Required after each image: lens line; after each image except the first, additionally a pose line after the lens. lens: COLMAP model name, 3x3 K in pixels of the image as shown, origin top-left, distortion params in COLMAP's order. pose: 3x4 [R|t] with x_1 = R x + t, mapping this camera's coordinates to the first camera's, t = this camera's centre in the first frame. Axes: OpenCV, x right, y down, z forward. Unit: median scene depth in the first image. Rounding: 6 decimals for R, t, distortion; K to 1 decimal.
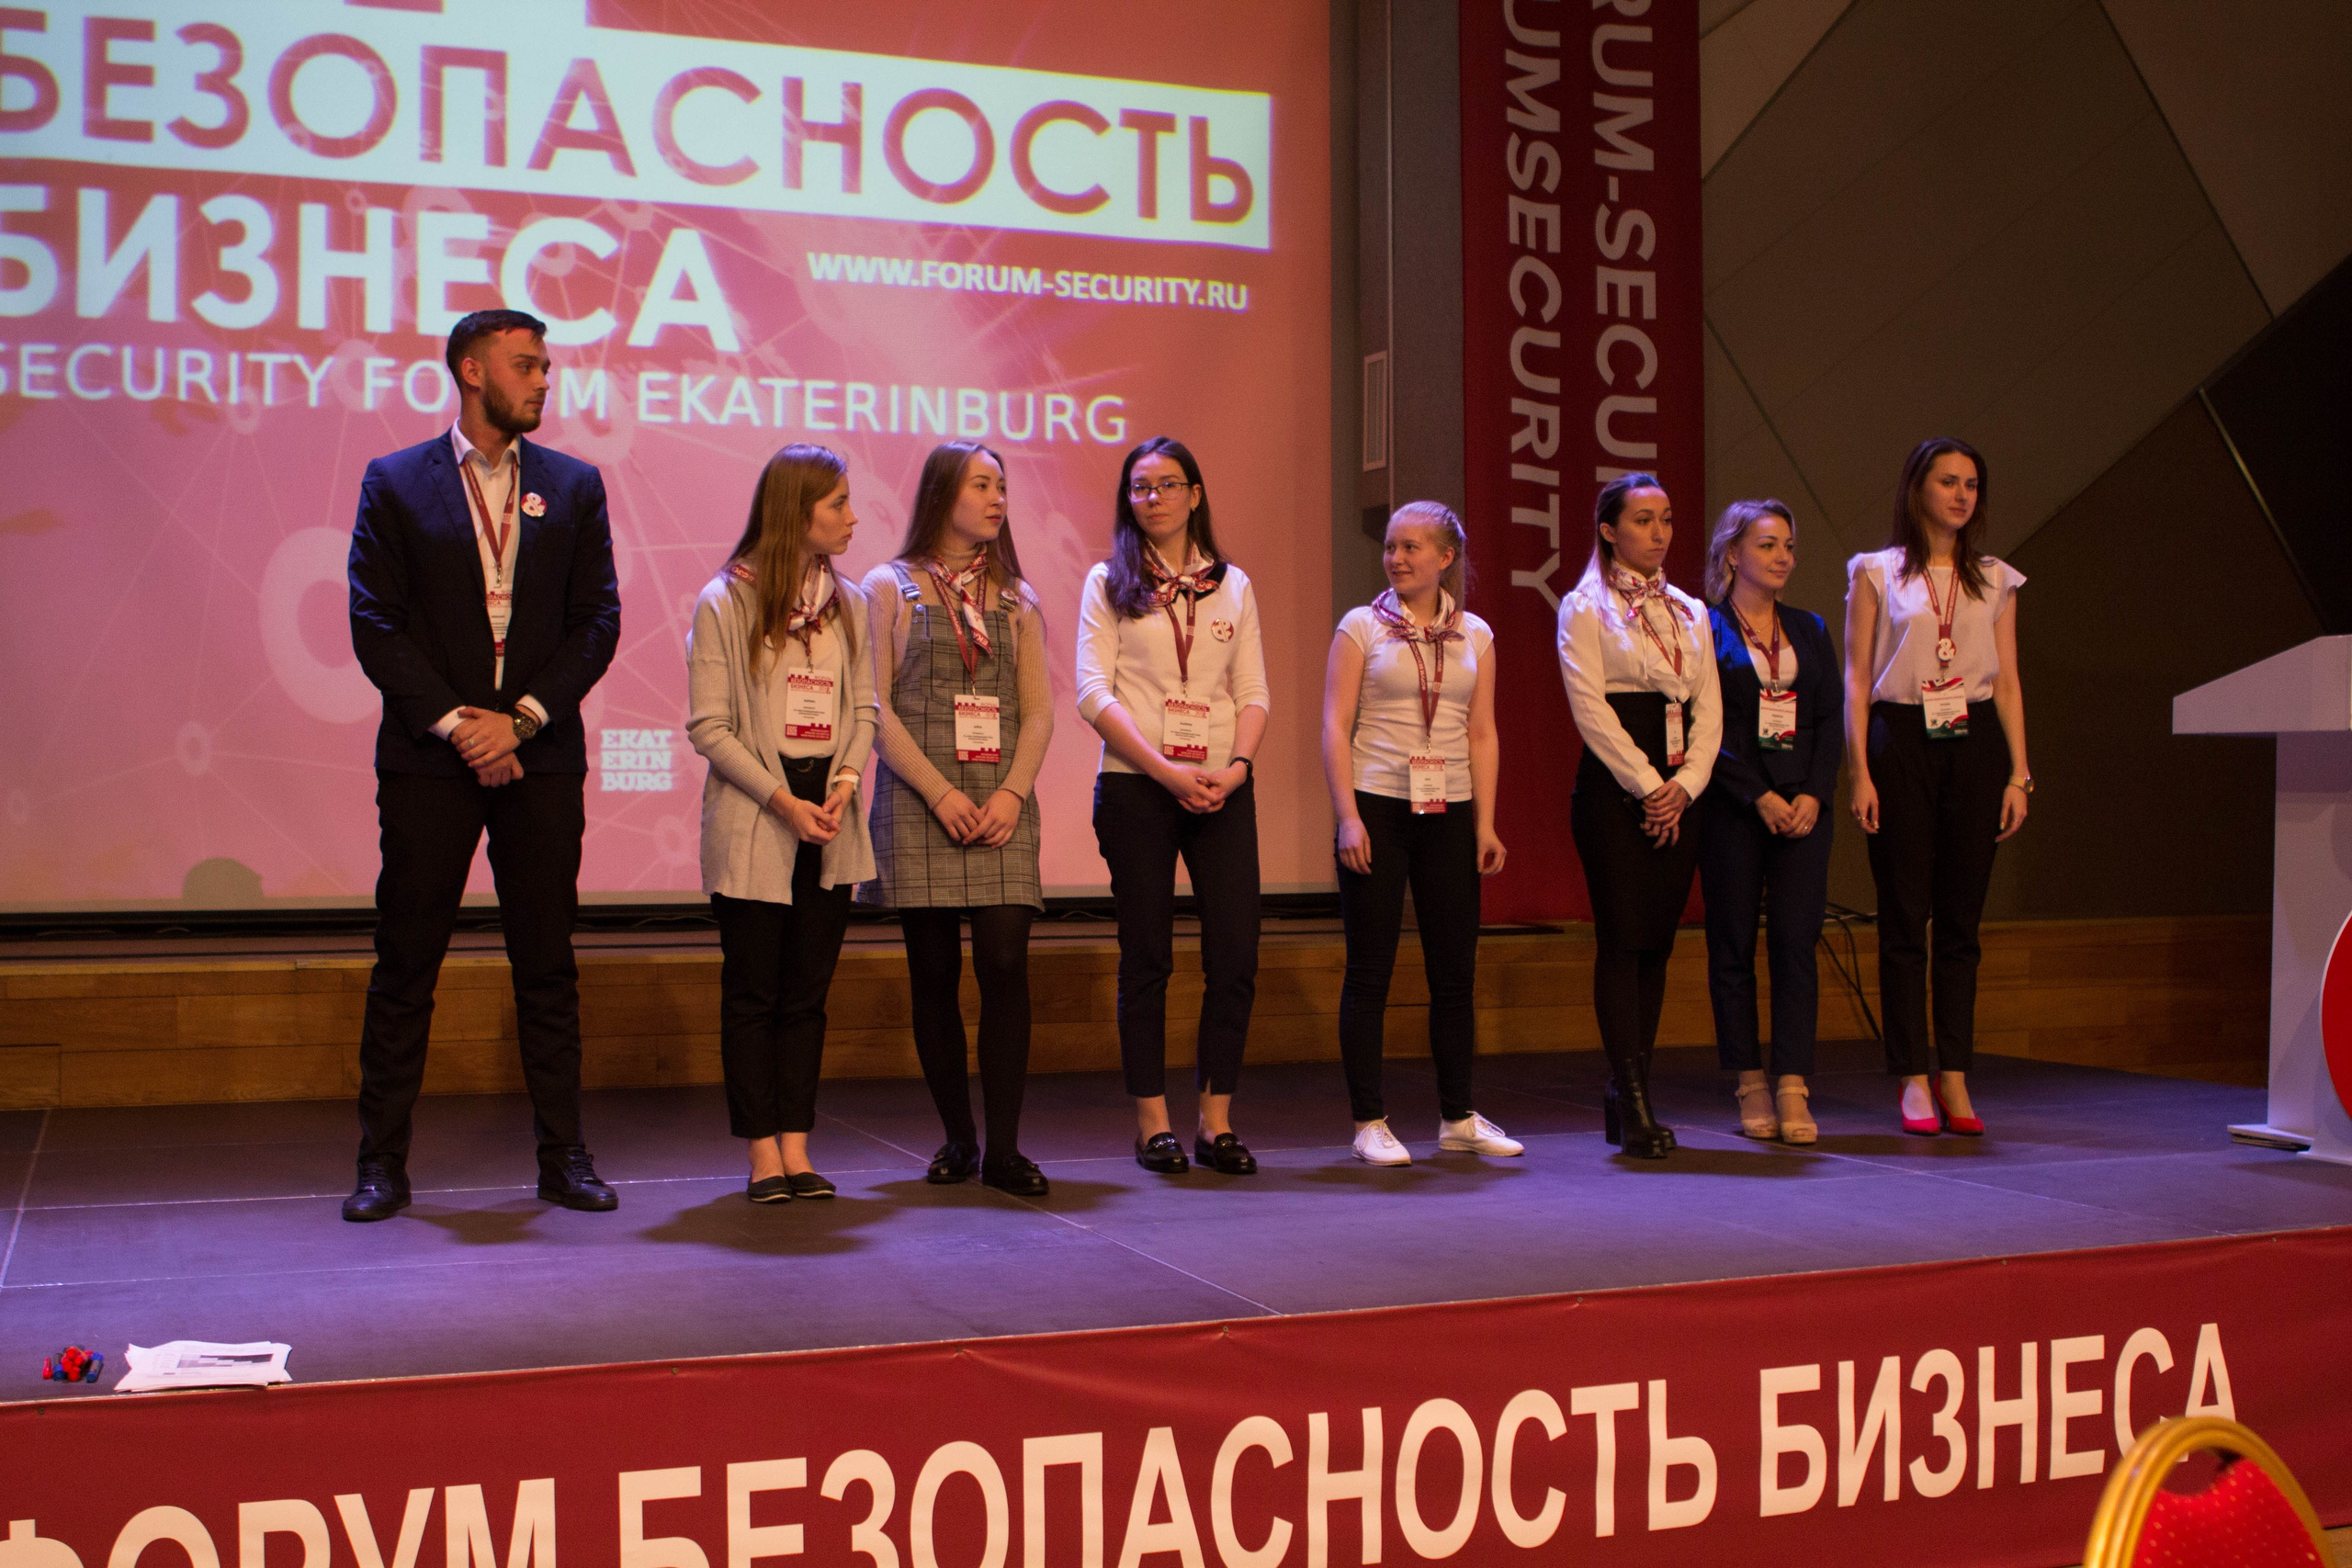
lens RADIAL K [[2750.5, 0, 1189.6], [0, 2750.5, 809.3], [0, 0, 1]] dist [-0.124527, 0.148336]
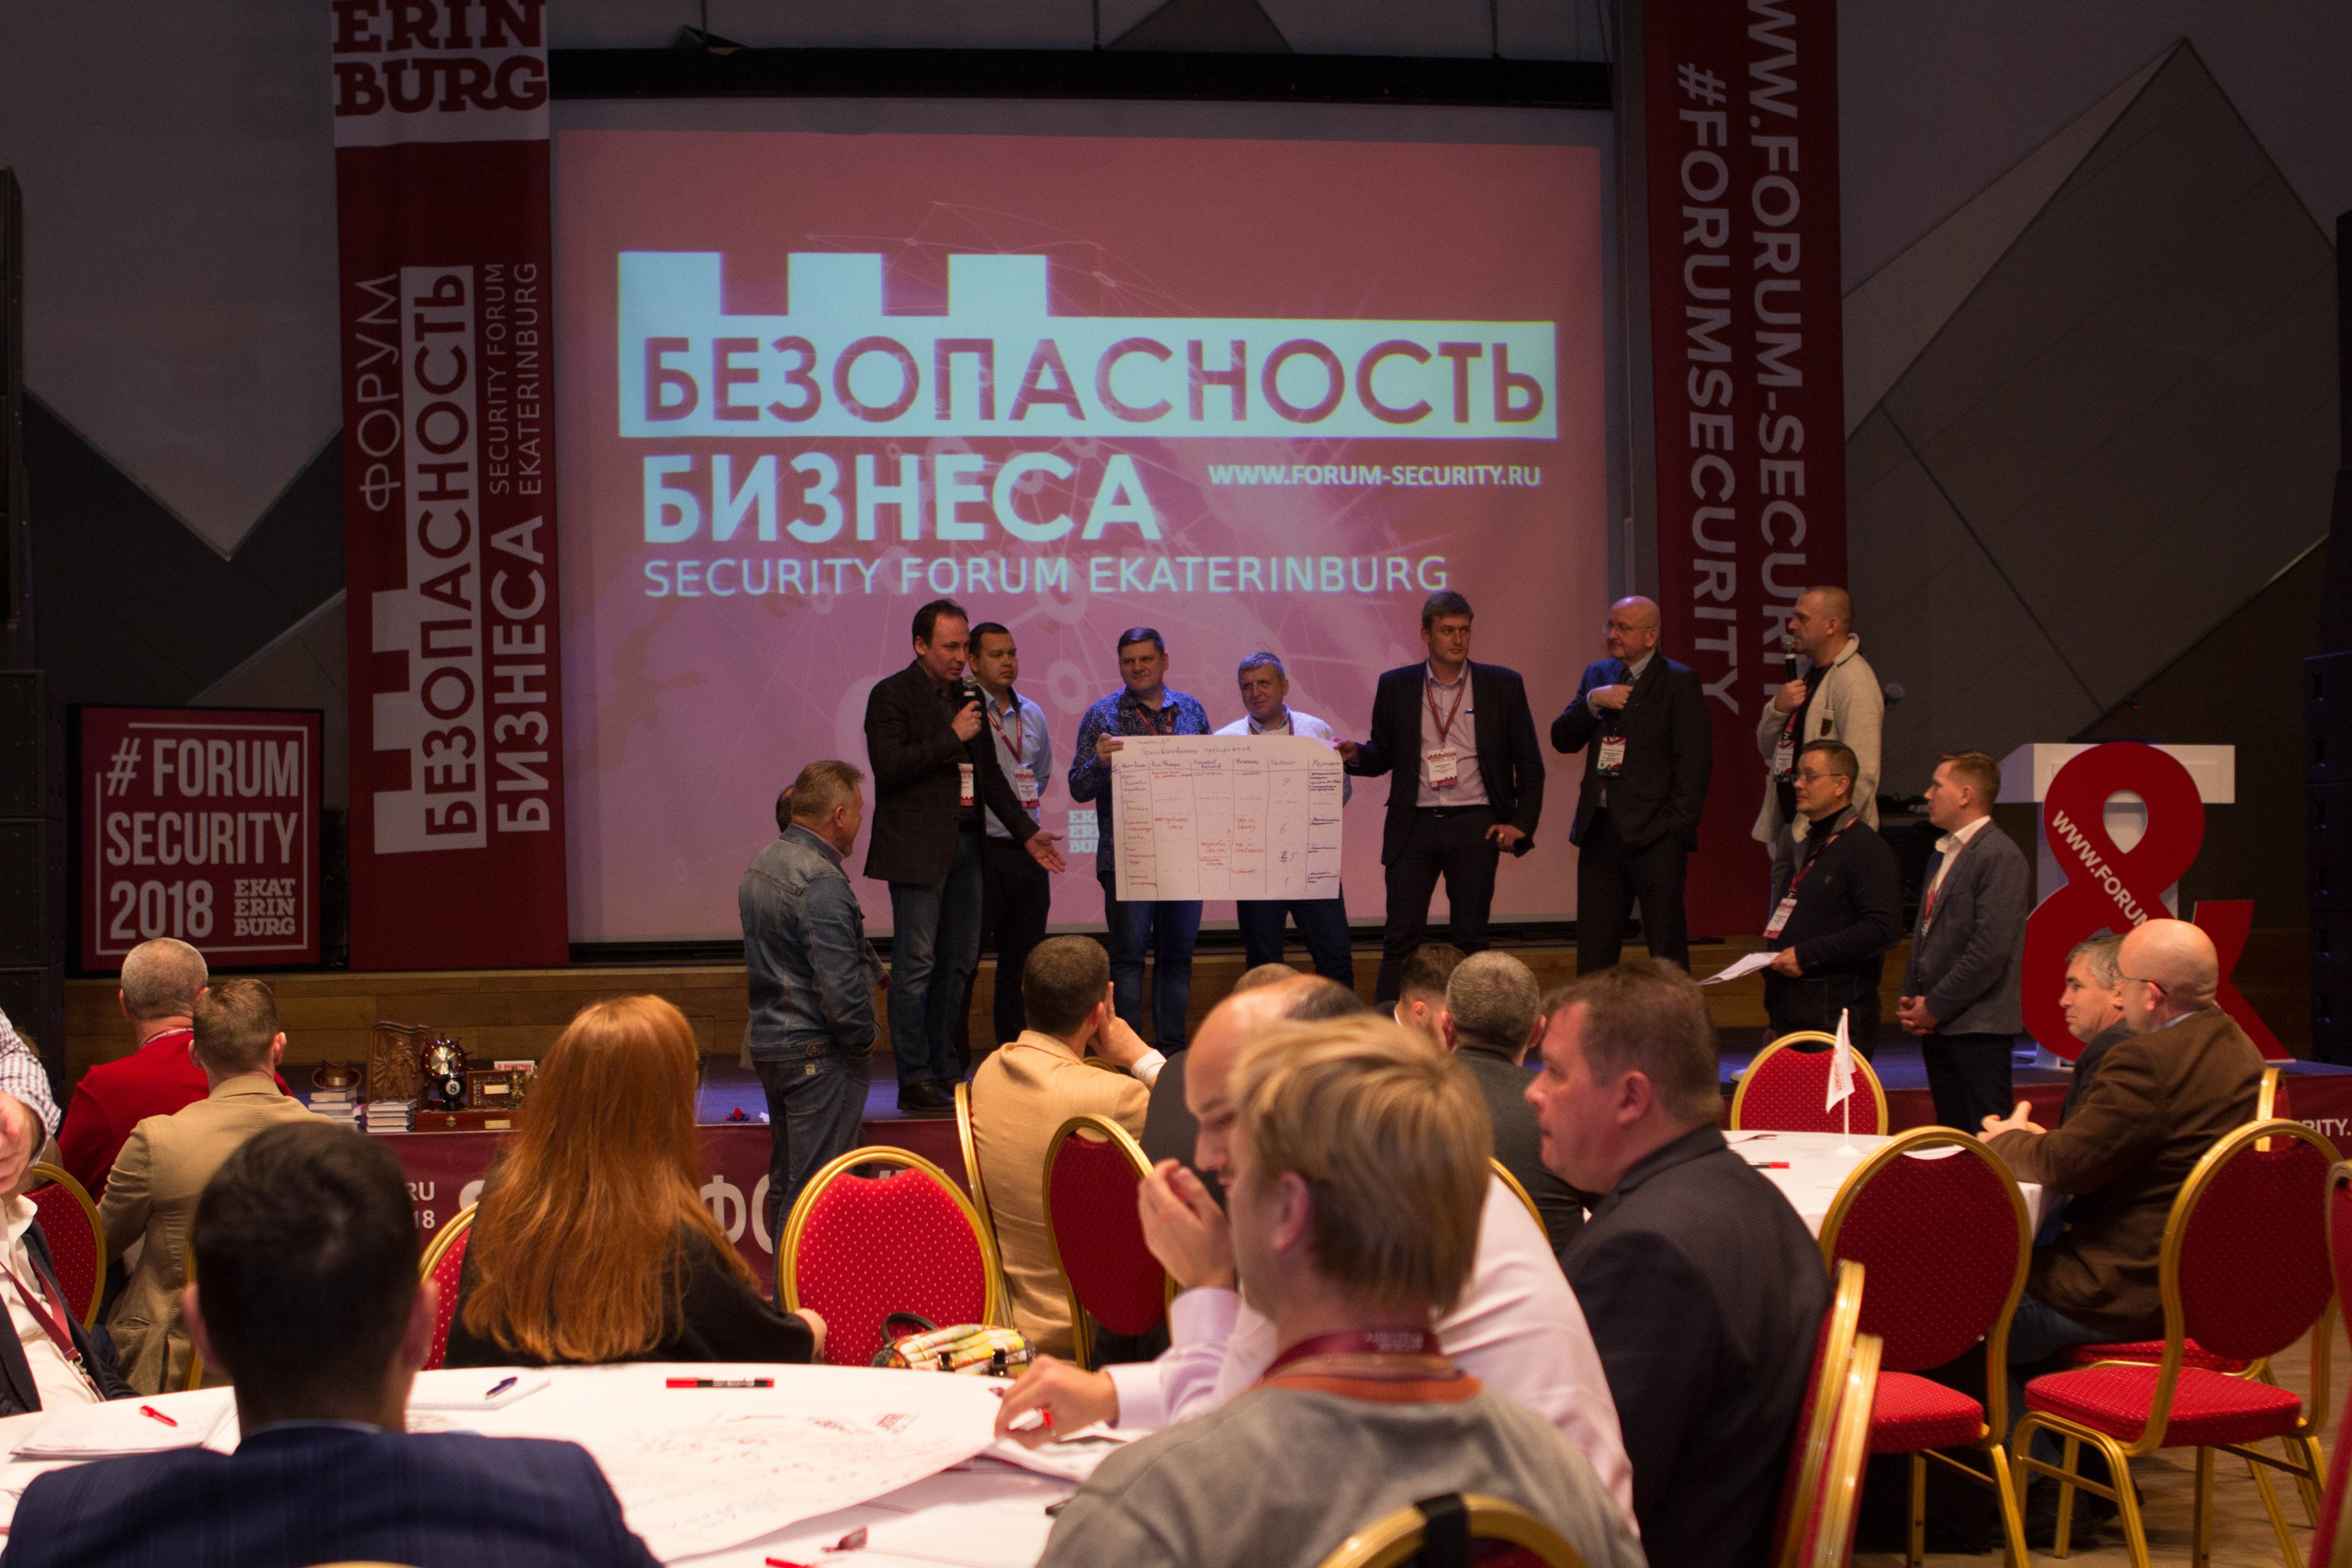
lens RADIAL K [[3229.9, 0, 1176.0], [0, 3229.9, 784.0], [0, 0, 1]] dist [-0.092812, 0.012482]
pose [[0.971784, -0.021116, -0.234925, 0.235178], [0.015679, 0.999565, -0.024989, 0.000136], [0.235350, 0.020600, 0.971692, -0.622875]]
